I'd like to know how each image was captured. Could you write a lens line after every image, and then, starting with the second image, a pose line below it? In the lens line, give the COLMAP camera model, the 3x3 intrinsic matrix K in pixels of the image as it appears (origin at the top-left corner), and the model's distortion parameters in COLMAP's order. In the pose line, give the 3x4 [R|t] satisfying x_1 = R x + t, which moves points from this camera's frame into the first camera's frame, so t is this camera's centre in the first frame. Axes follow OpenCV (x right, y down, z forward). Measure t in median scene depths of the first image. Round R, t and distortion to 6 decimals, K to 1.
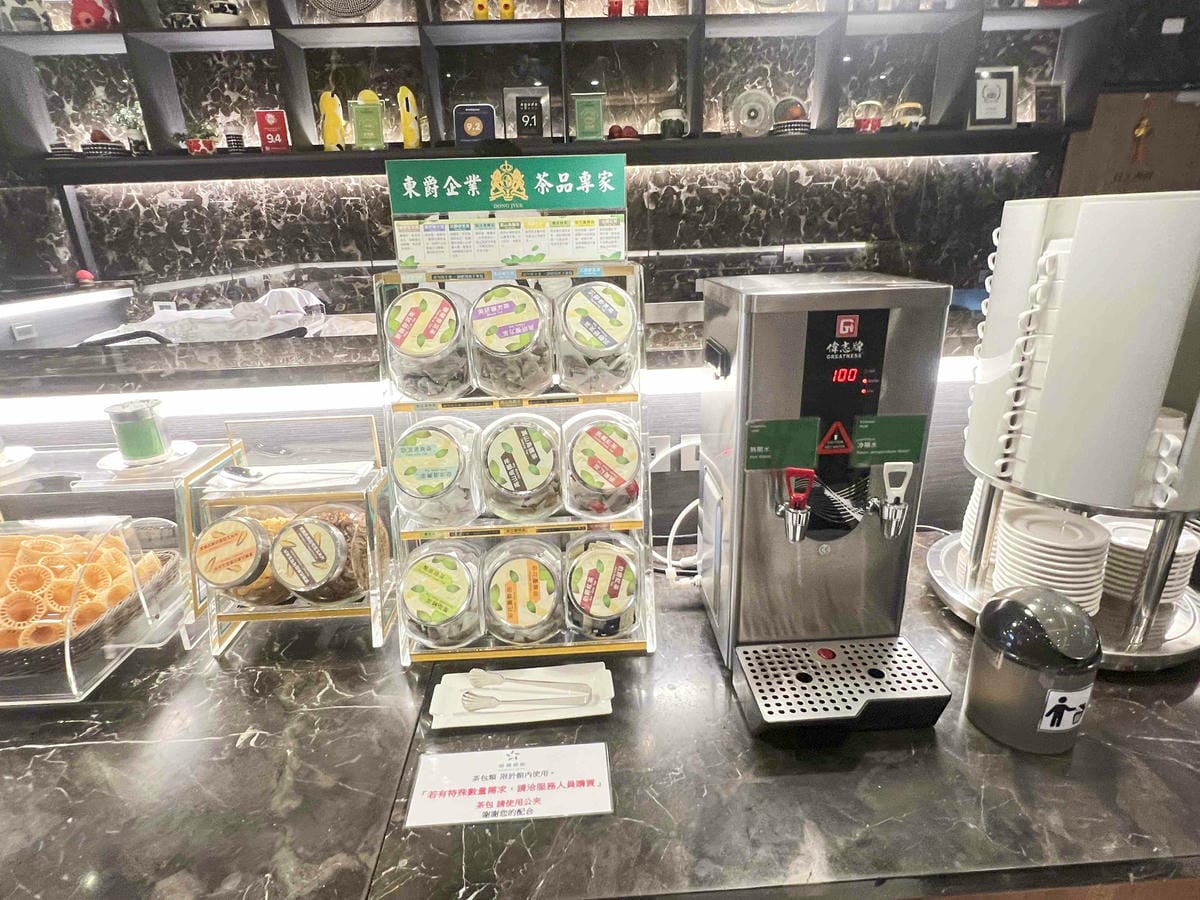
lens RADIAL K [[637.7, 0, 600.0], [0, 637.7, 451.4], [0, 0, 1]] dist [-0.002452, 0.000252]
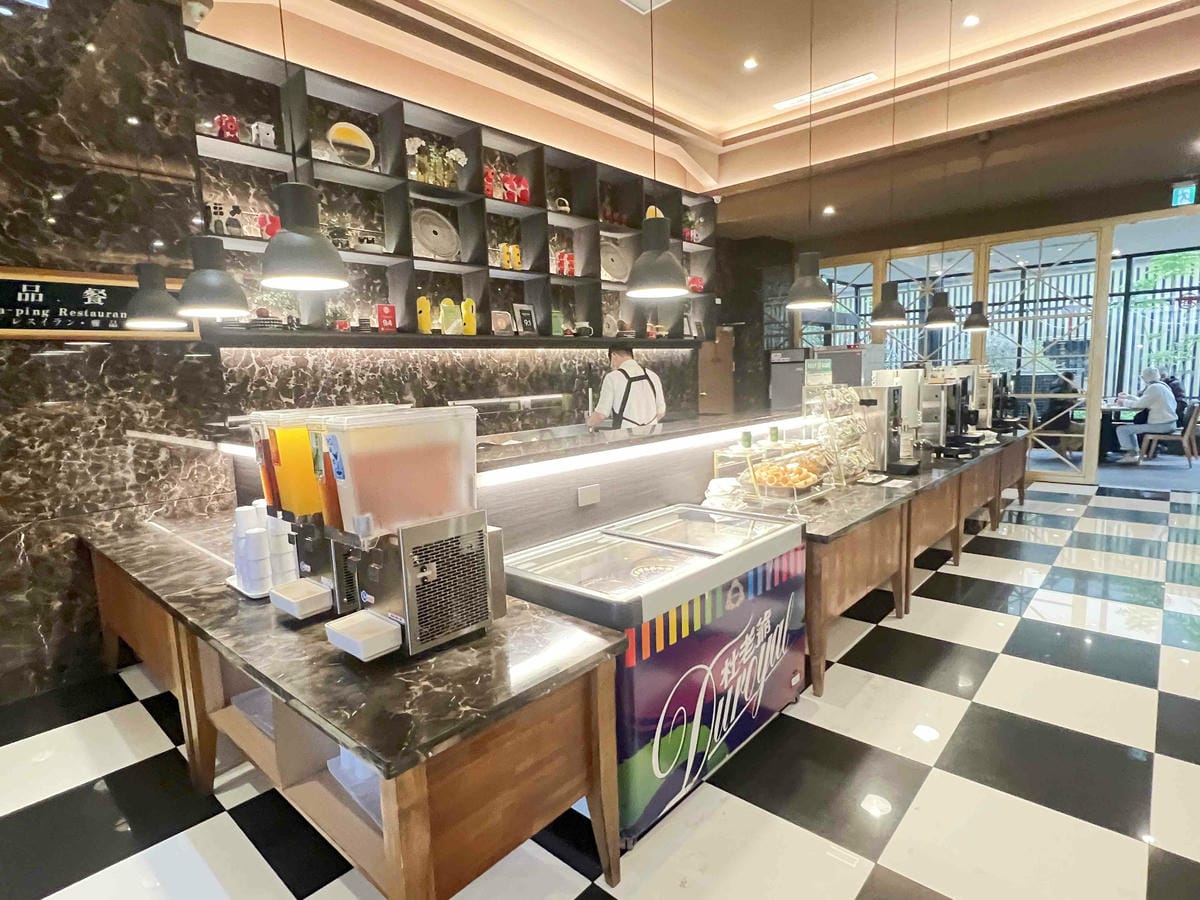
lens RADIAL K [[637.7, 0, 599.2], [0, 637.7, 454.3], [0, 0, 1]] dist [-0.002452, 0.000252]
pose [[0.709454, -0.081590, 0.700013, -1.106859], [0.252733, 0.956664, -0.144637, 0.105619], [-0.657876, 0.279530, 0.699330, -0.205685]]
